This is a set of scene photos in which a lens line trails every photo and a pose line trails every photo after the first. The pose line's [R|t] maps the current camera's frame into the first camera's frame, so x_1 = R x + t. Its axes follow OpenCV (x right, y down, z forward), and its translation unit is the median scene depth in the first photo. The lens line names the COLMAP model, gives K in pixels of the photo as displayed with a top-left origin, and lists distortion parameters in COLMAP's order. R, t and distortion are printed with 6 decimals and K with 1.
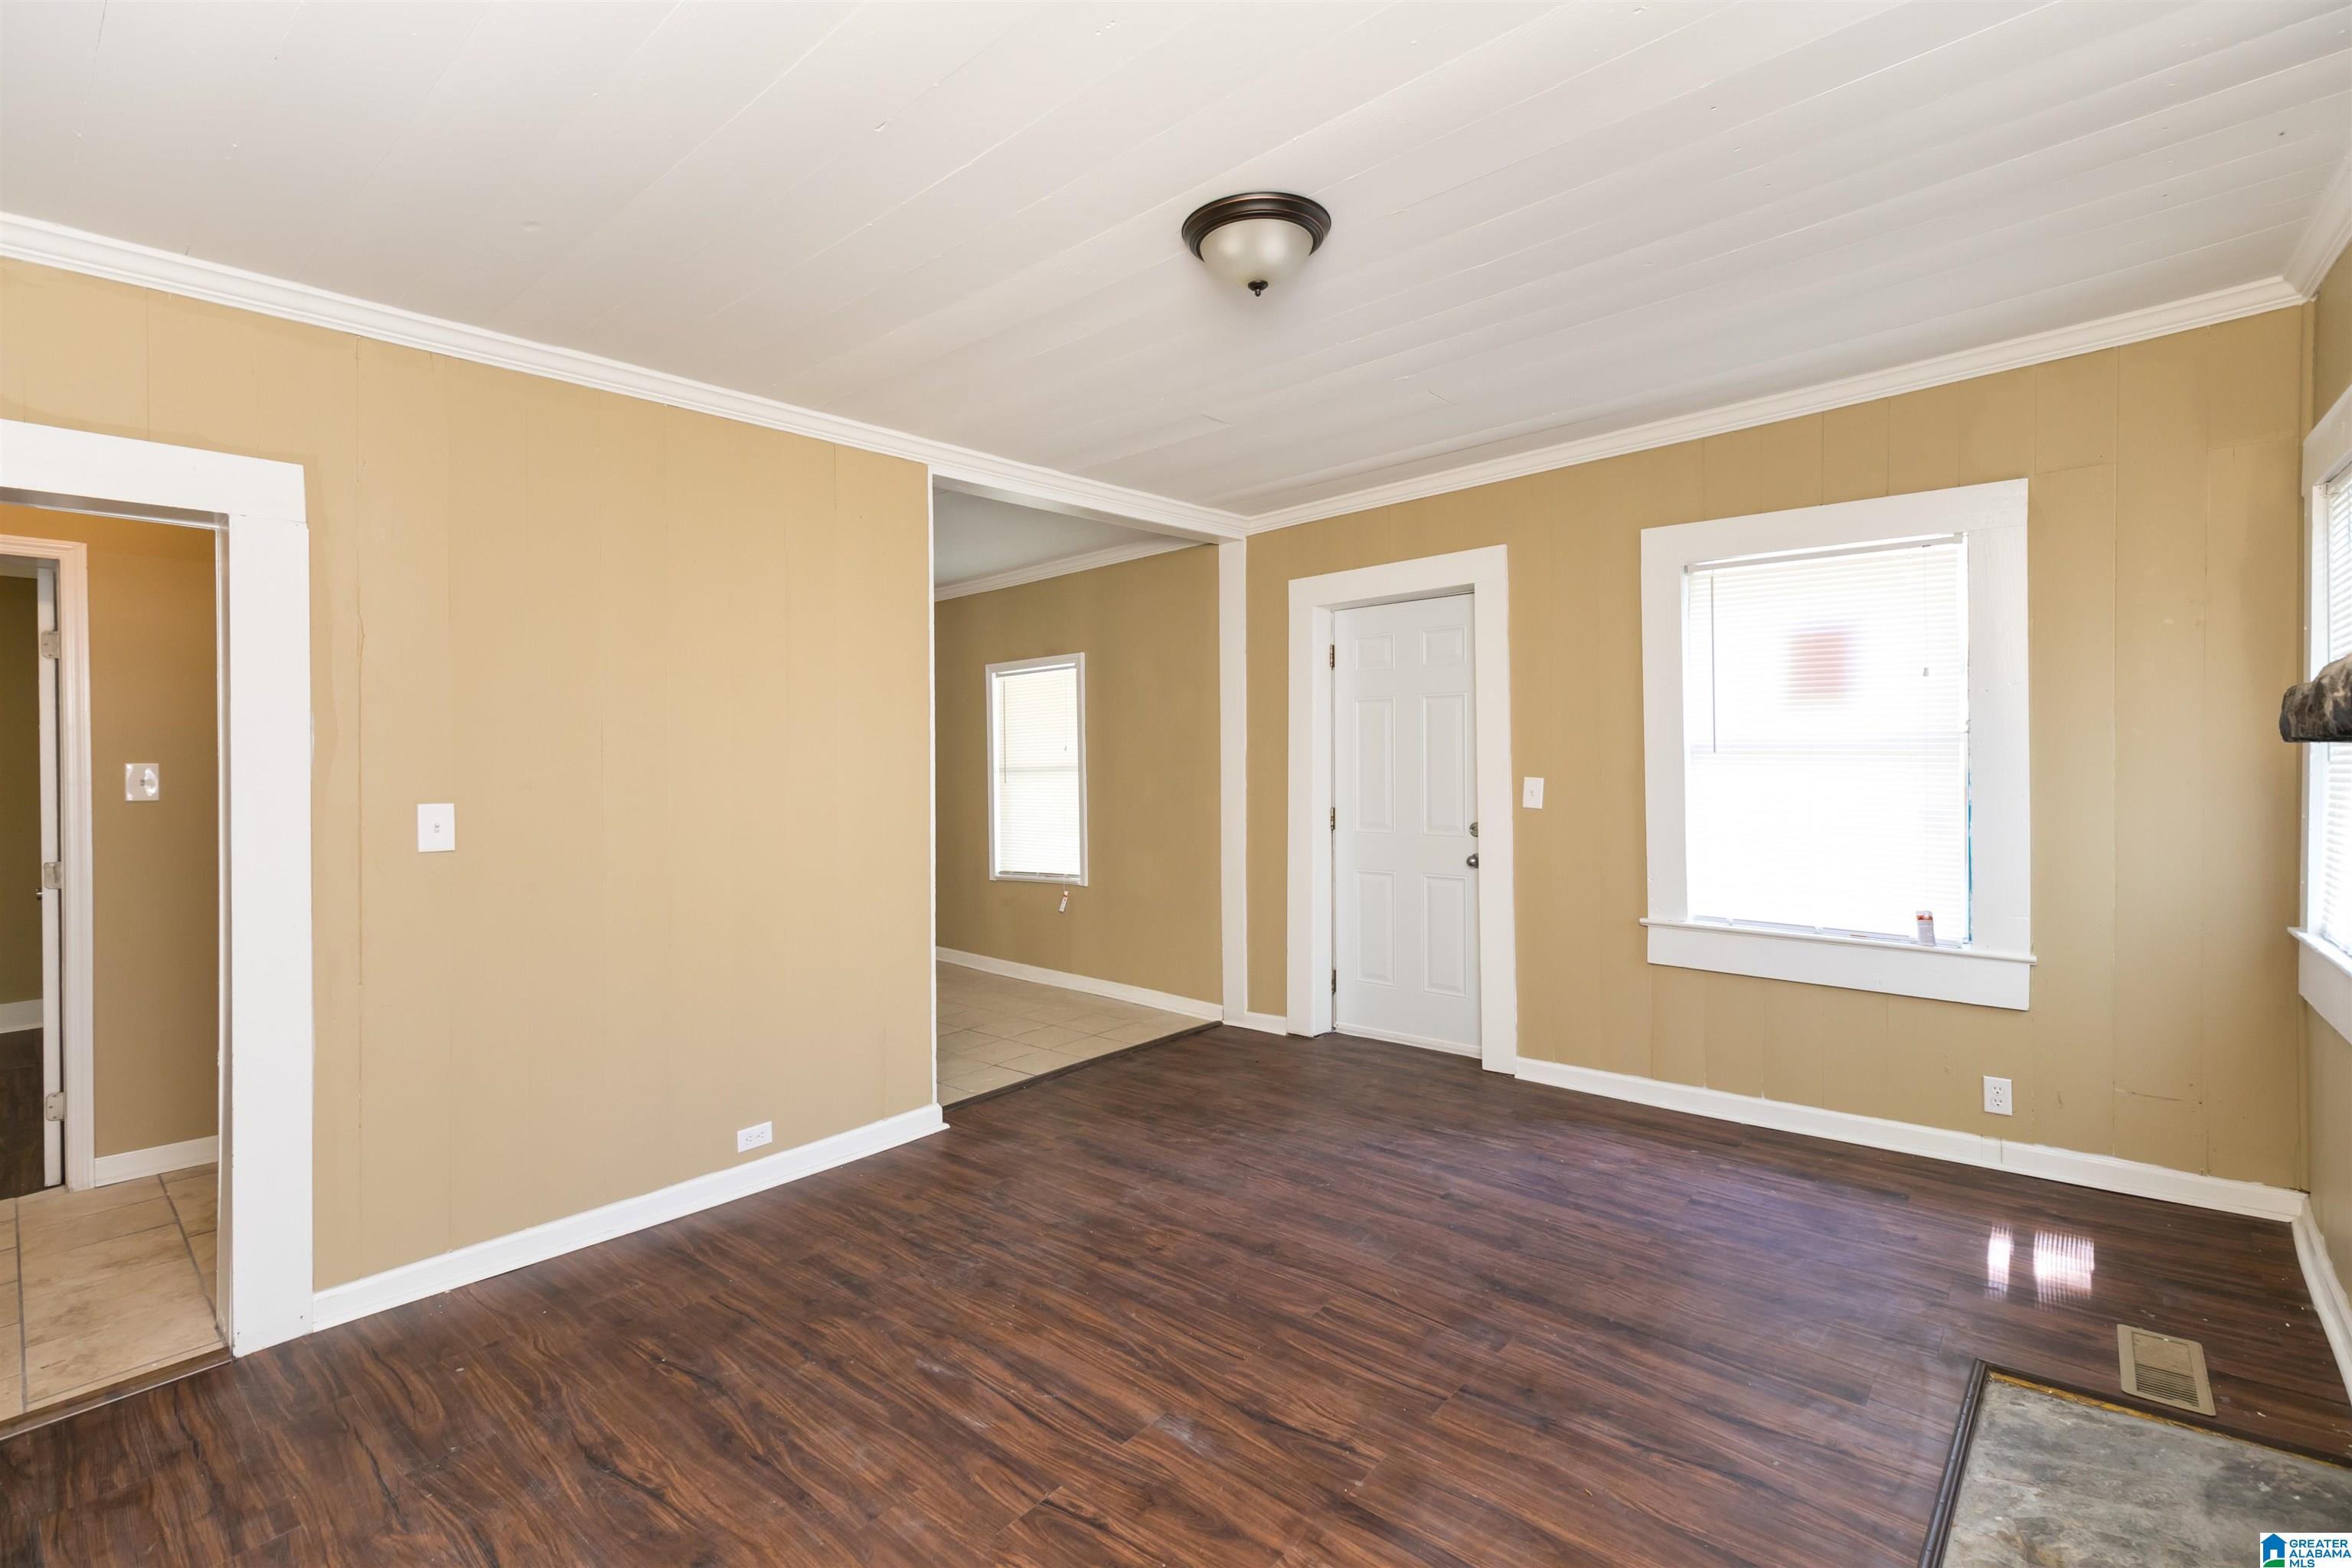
lens RADIAL K [[1069.3, 0, 1159.9], [0, 1069.3, 767.4], [0, 0, 1]] dist [0.006084, -0.001492]
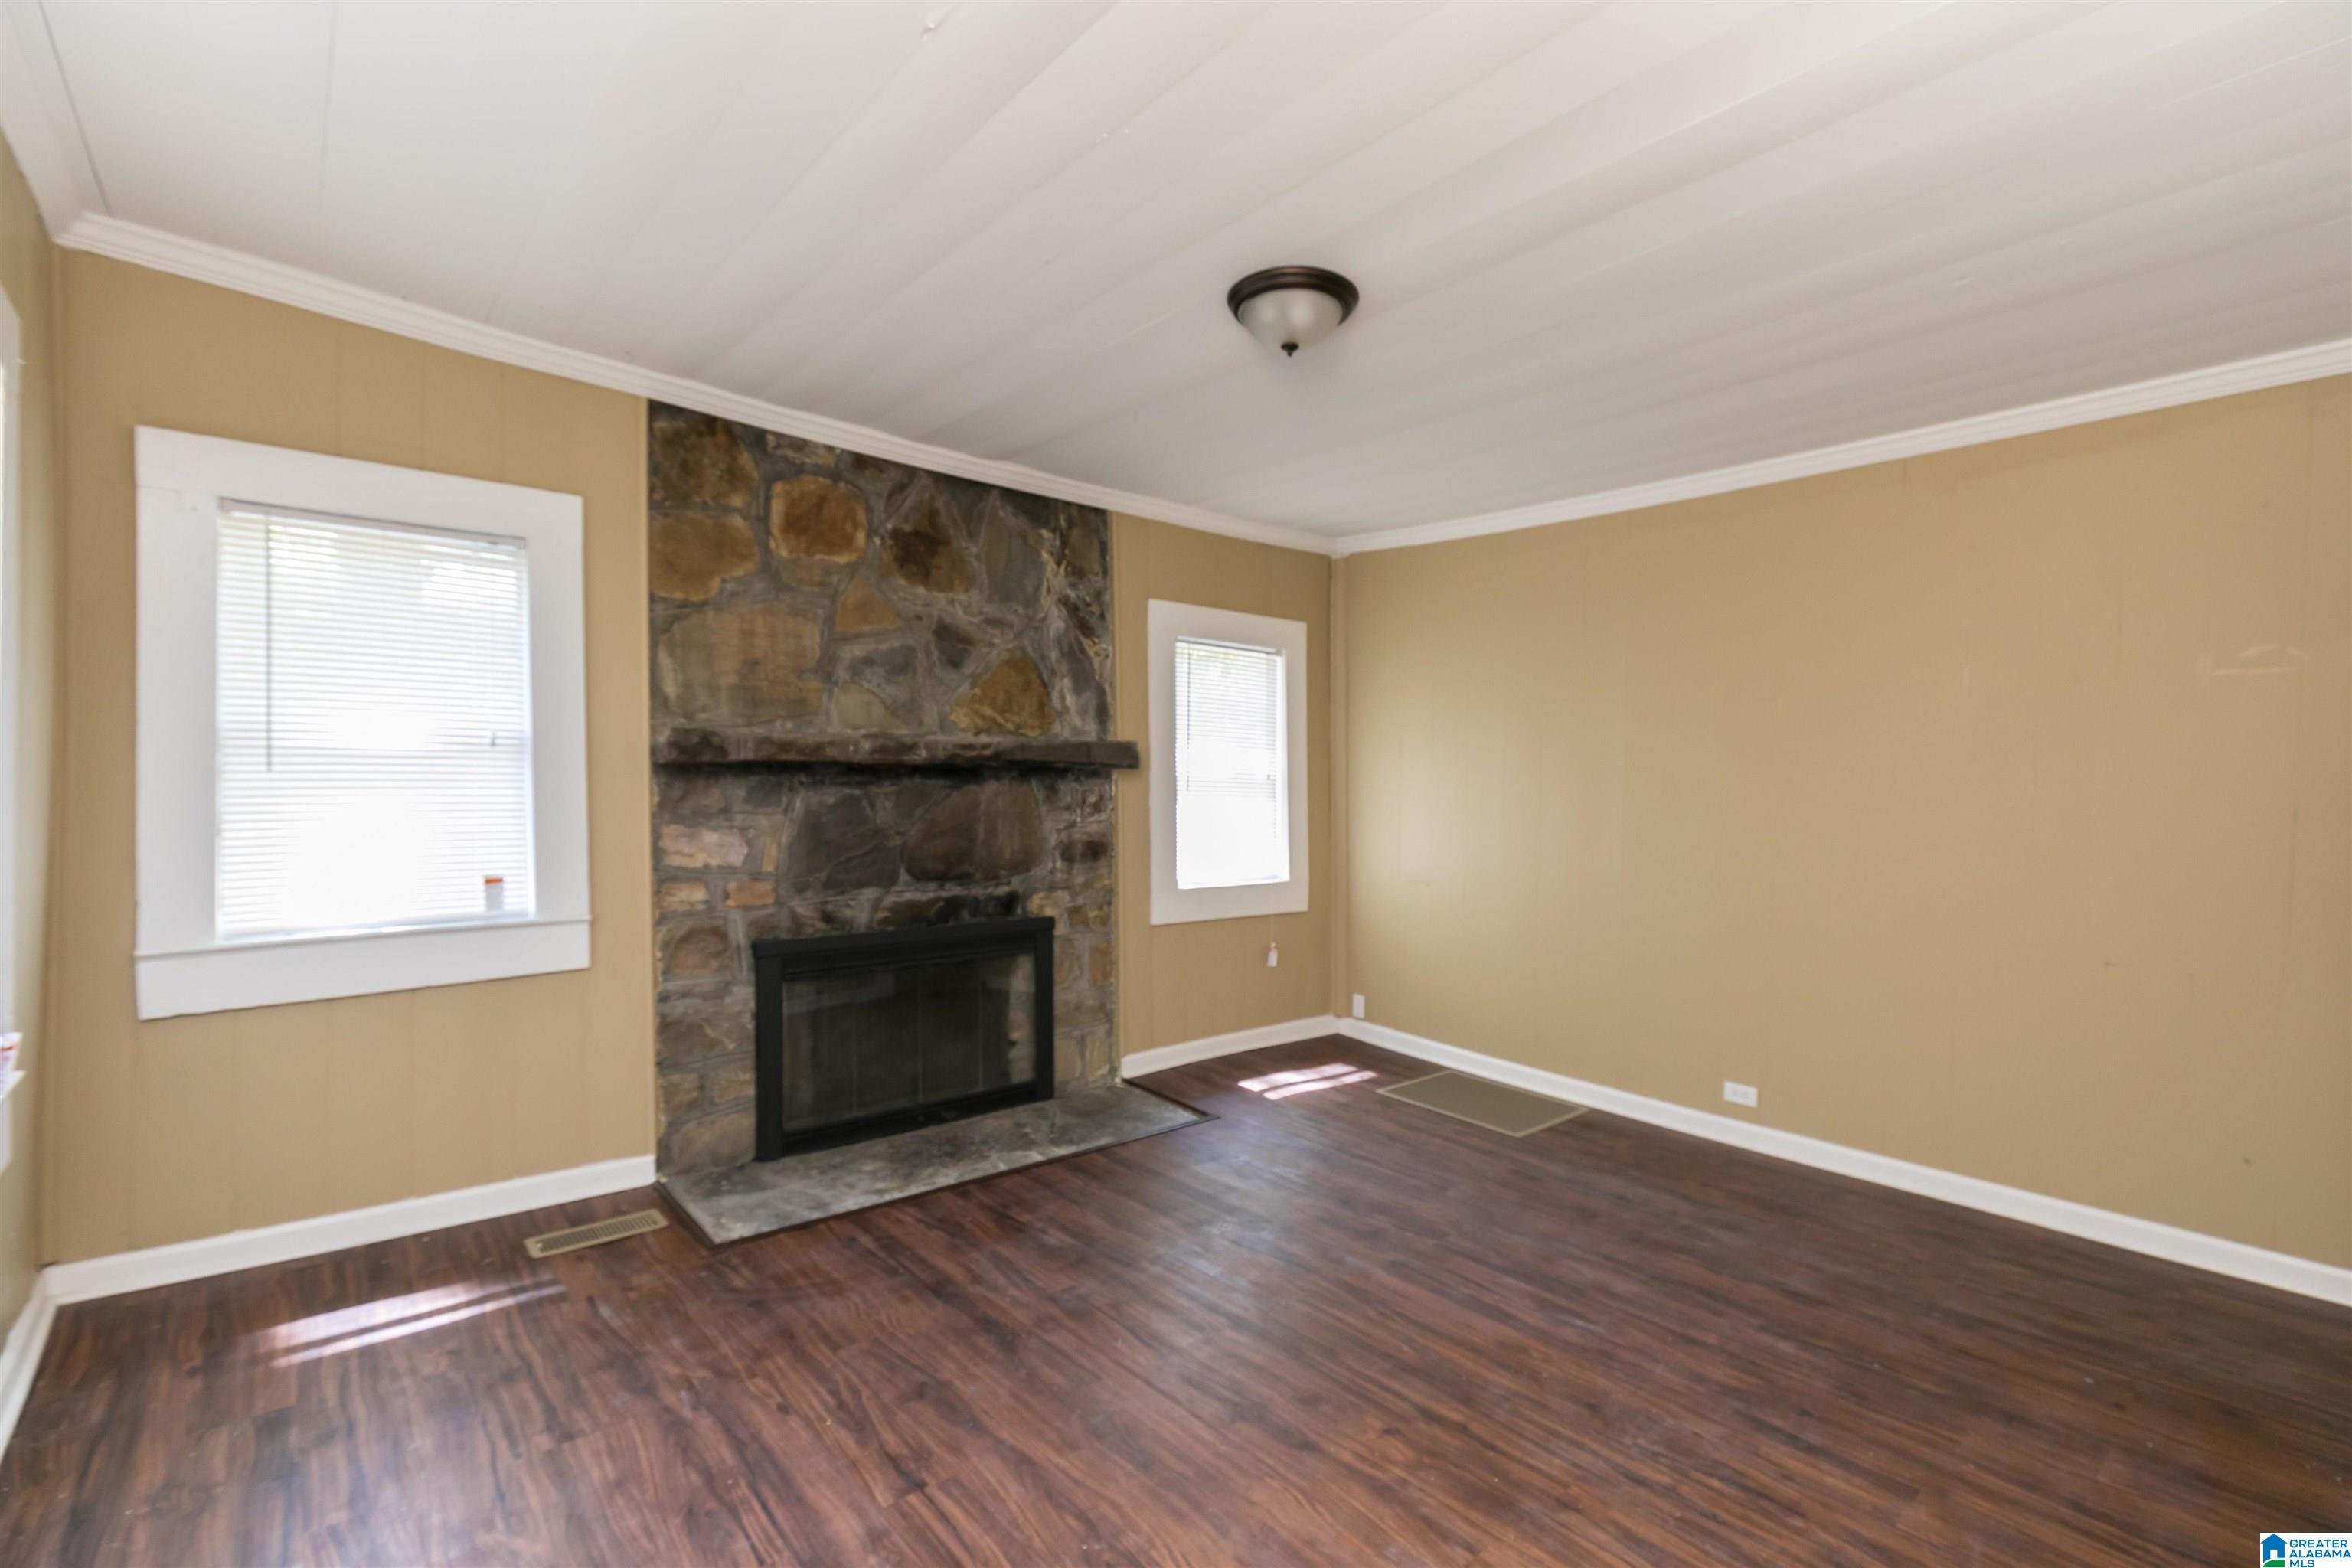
lens RADIAL K [[1069.3, 0, 1177.2], [0, 1069.3, 786.5], [0, 0, 1]] dist [0.006084, -0.001492]
pose [[-0.991323, -0.001271, 0.131445, 0.043572], [0.000271, 0.999931, 0.011706, -0.001140], [-0.131451, 0.011640, -0.991254, 1.642647]]
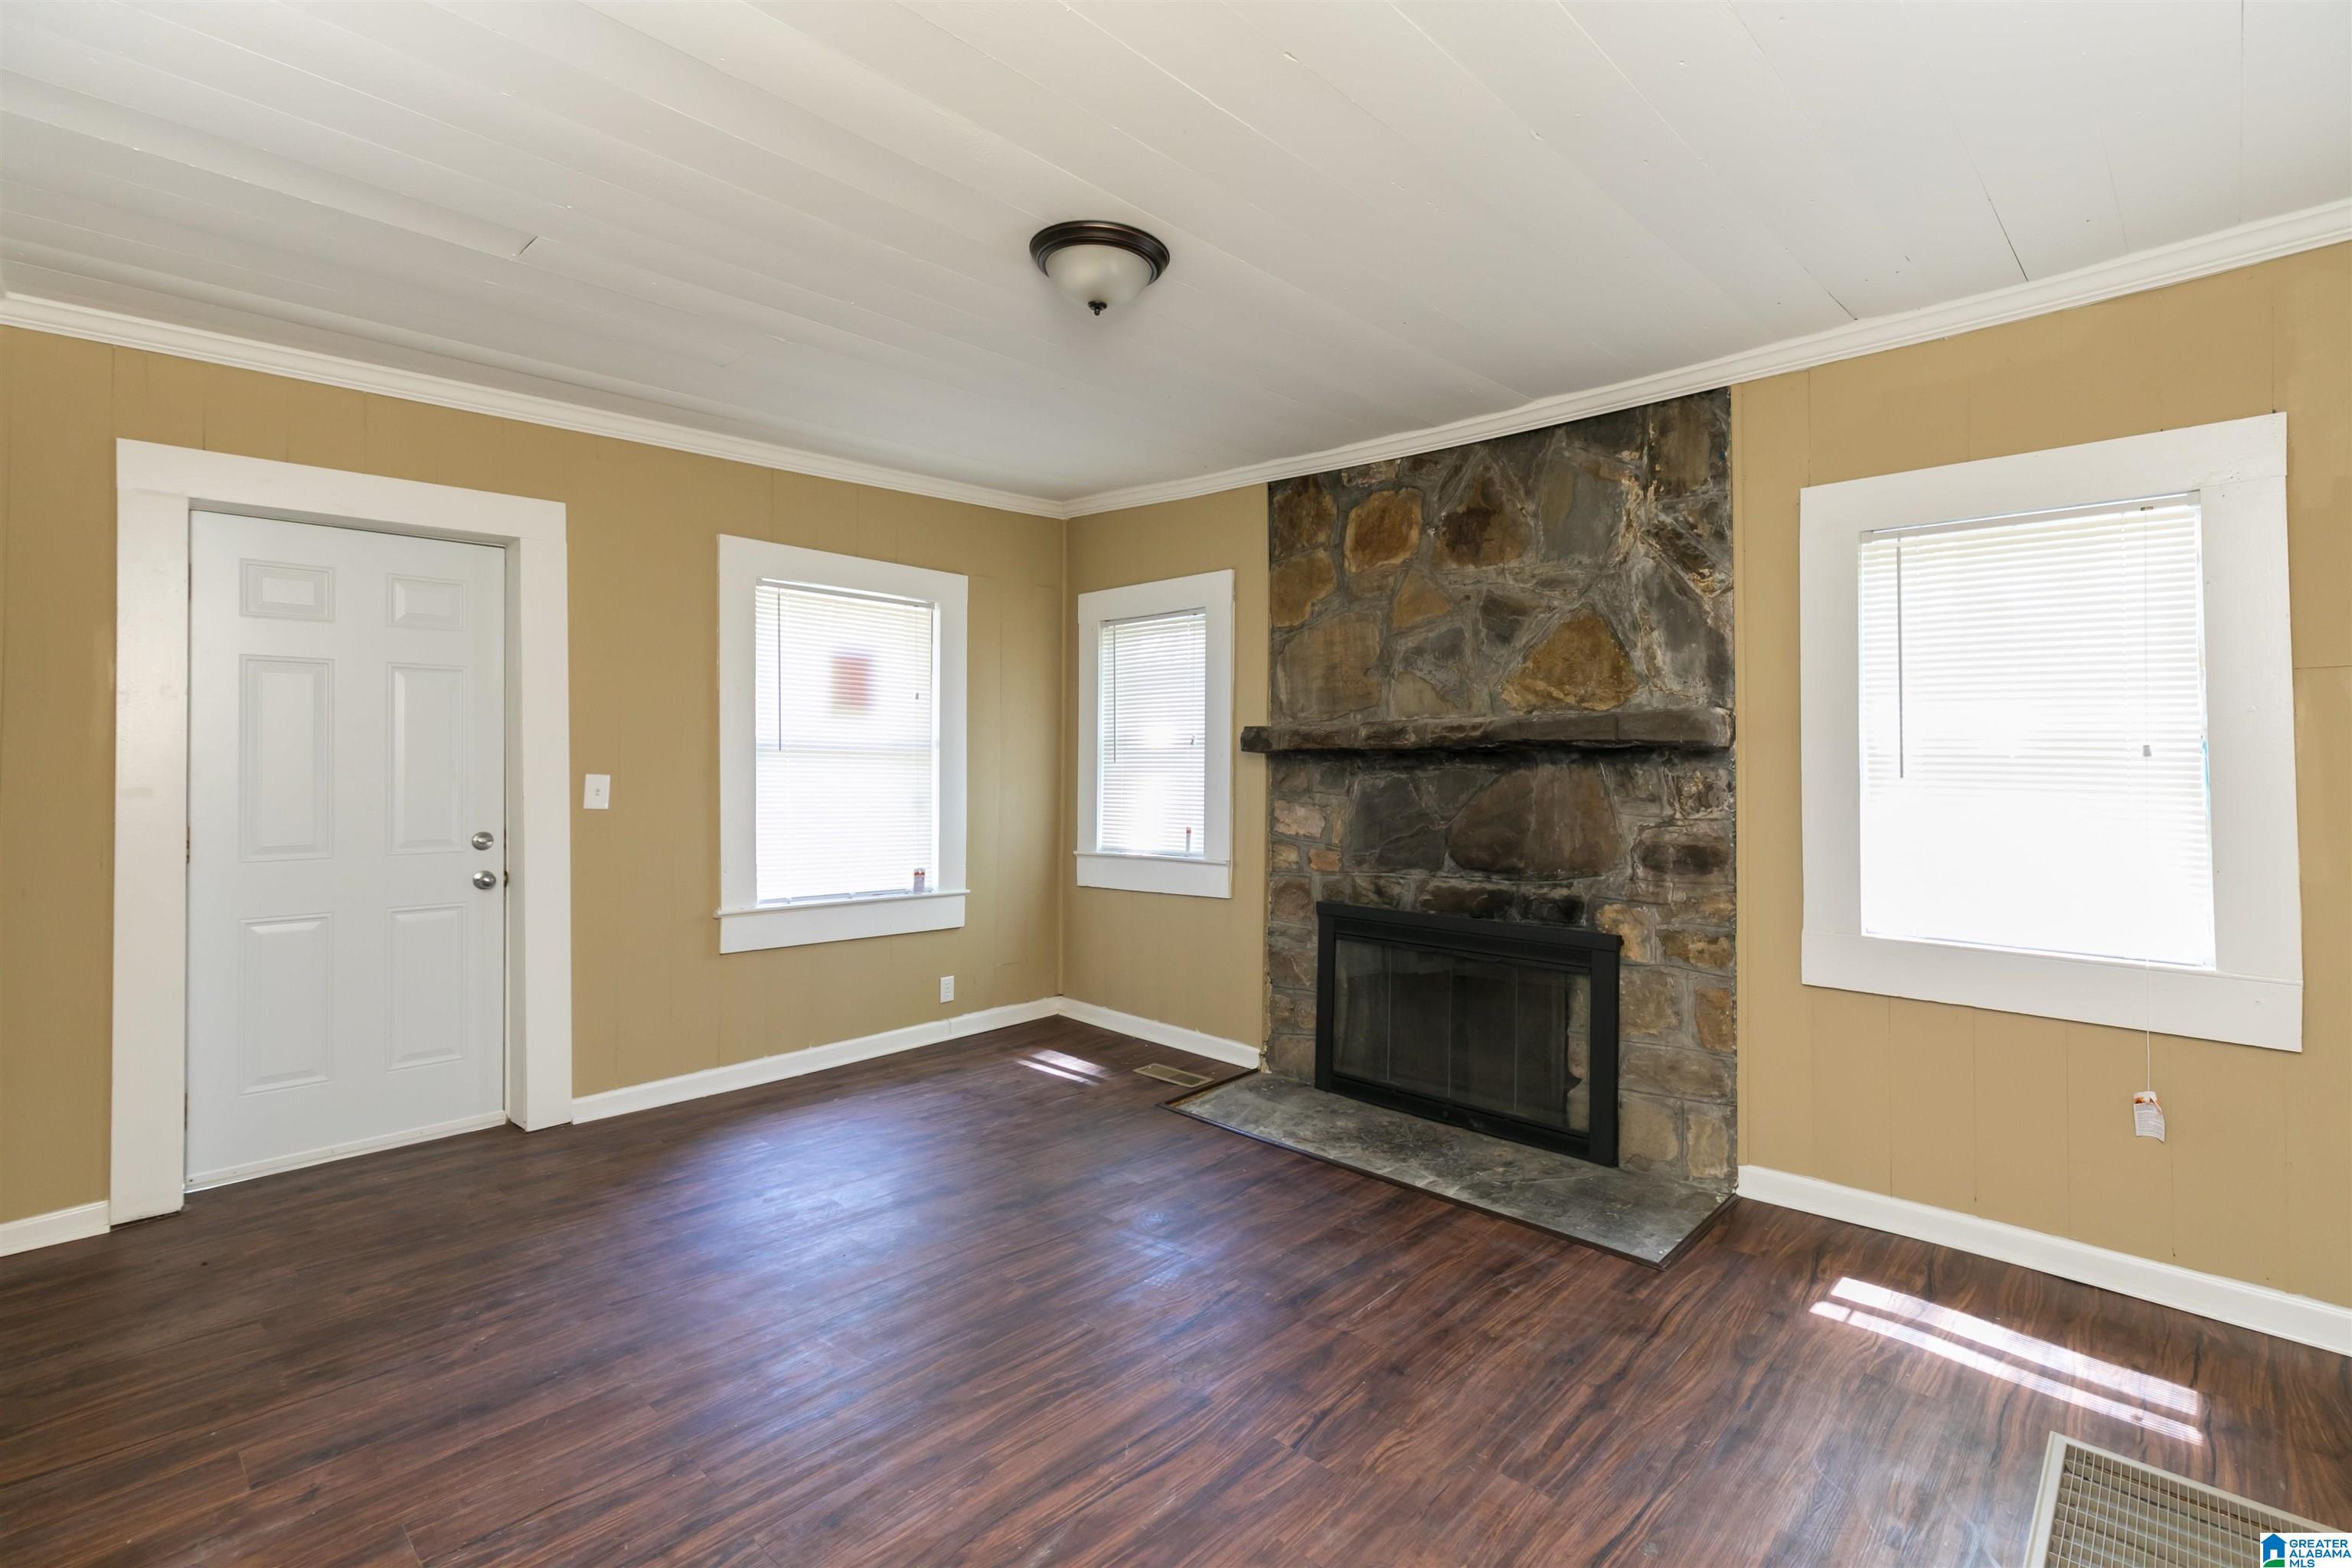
lens RADIAL K [[1069.3, 0, 1205.1], [0, 1069.3, 740.8], [0, 0, 1]] dist [0.006084, -0.001492]
pose [[0.025800, 0.033386, 0.999109, -0.742571], [0.004505, 0.999428, -0.033513, 0.019095], [-0.999657, 0.005365, 0.025635, 0.665717]]
